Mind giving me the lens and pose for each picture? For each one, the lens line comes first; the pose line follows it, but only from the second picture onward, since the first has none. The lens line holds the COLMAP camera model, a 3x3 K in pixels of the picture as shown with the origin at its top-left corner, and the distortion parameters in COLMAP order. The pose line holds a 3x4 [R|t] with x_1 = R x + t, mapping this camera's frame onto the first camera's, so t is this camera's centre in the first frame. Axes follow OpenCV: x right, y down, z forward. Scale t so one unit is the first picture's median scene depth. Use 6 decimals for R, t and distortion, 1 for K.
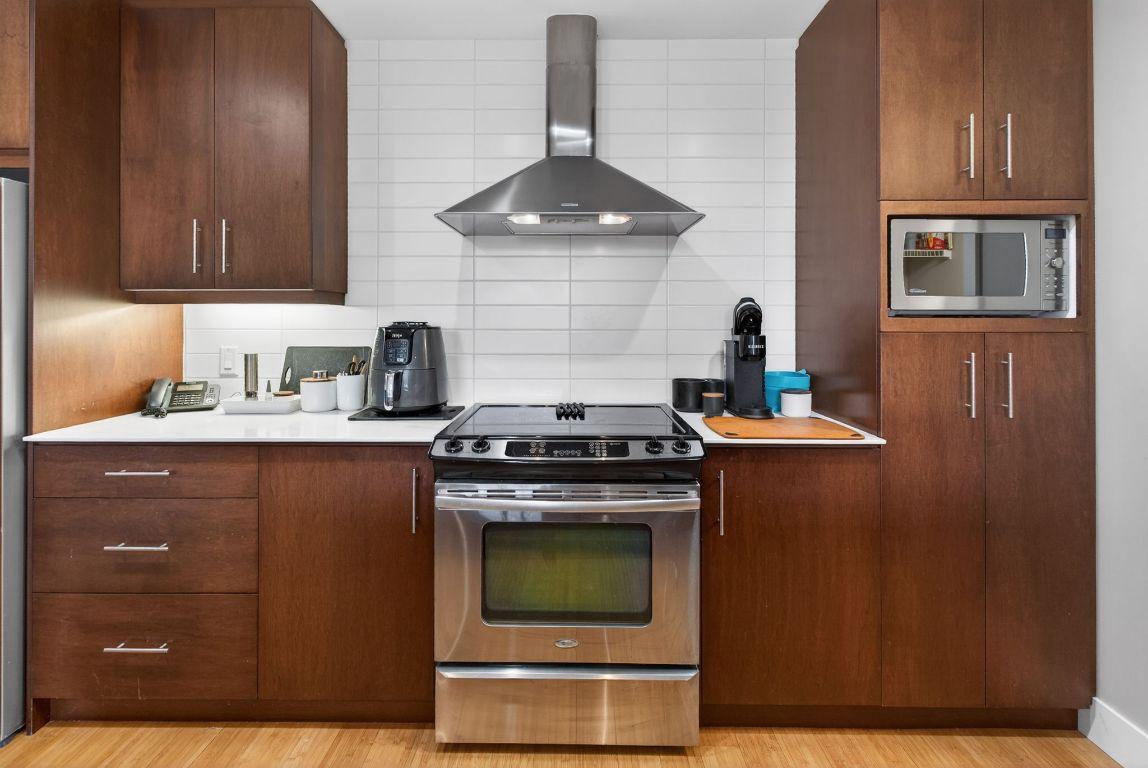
lens RADIAL K [[520.3, 0, 577.8], [0, 520.3, 315.8], [0, 0, 1]] dist [0.001619, -0.001476]
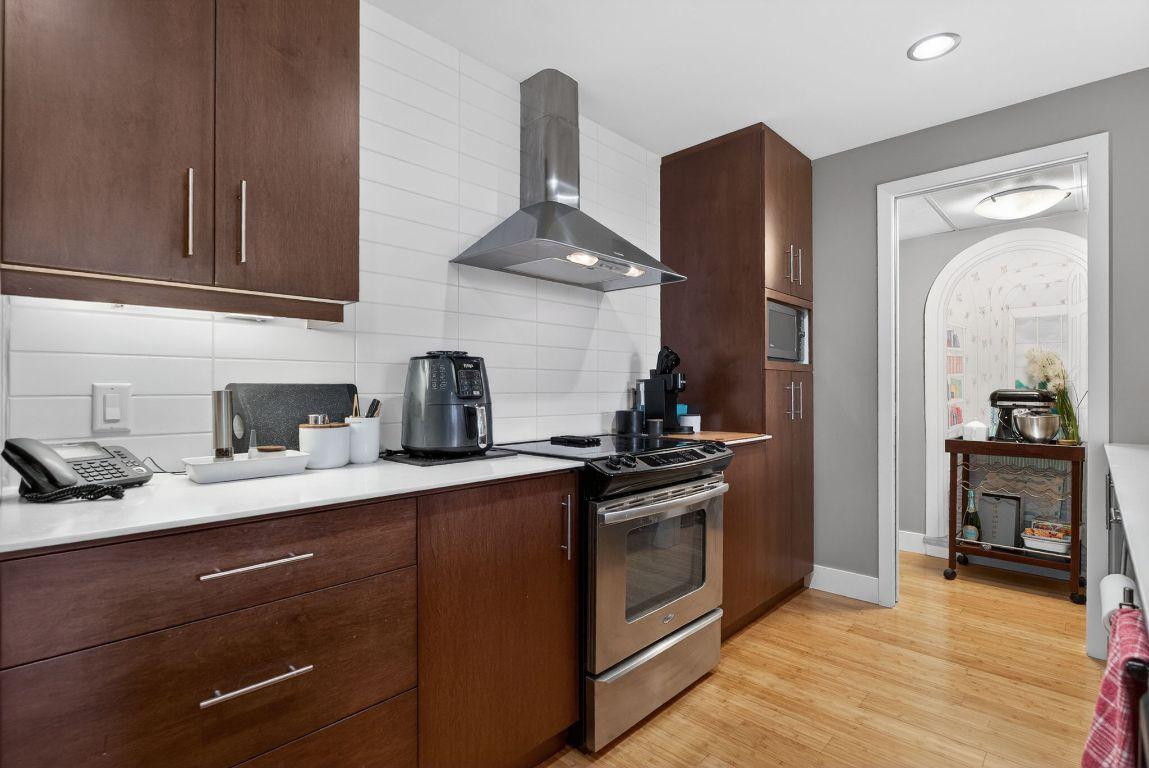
lens RADIAL K [[540.3, 0, 574.6], [0, 540.3, 385.6], [0, 0, 1]] dist [-0.014082, -0.000322]
pose [[0.691555, 0.002002, 0.722321, -0.994537], [-0.001728, 0.999998, -0.001116, 0.081952], [-0.722322, -0.000477, 0.691557, 0.266087]]
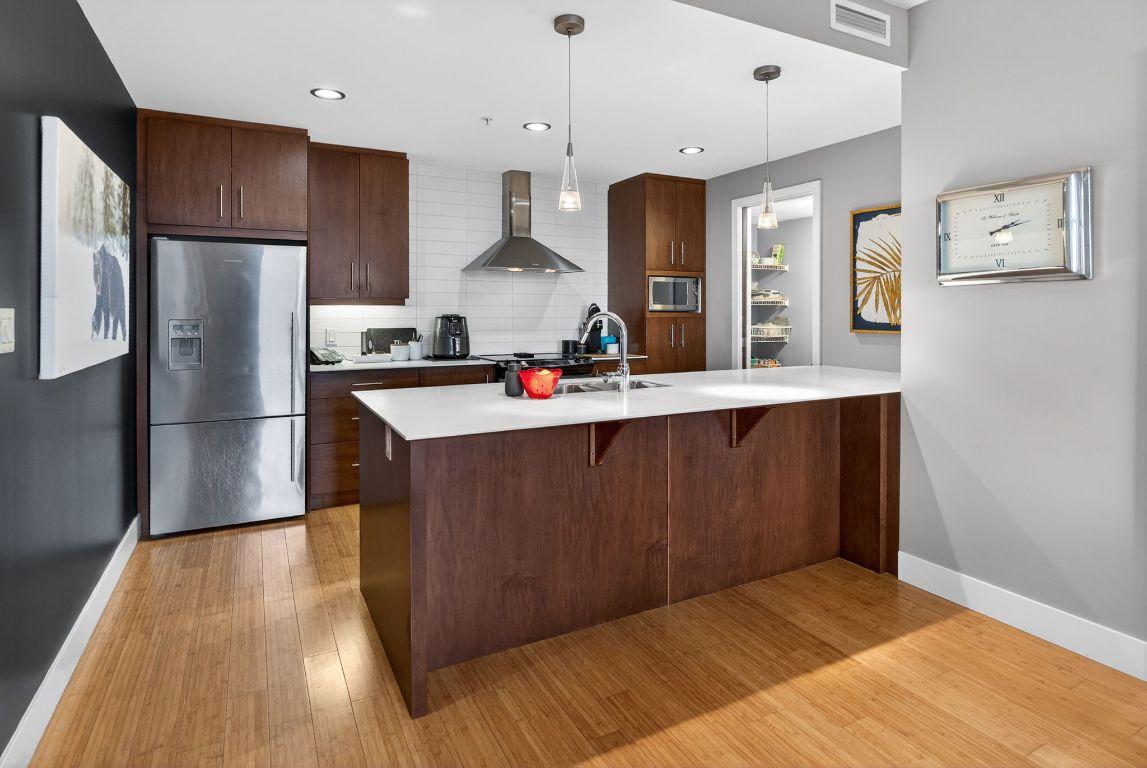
lens RADIAL K [[593.4, 0, 577.9], [0, 593.4, 308.5], [0, 0, 1]] dist [-0.004278, 0.000795]
pose [[0.880482, 0.001713, 0.474076, -1.184808], [-0.002218, 0.999997, 0.000505, -0.017808], [-0.474074, -0.001496, 0.880484, -1.546845]]
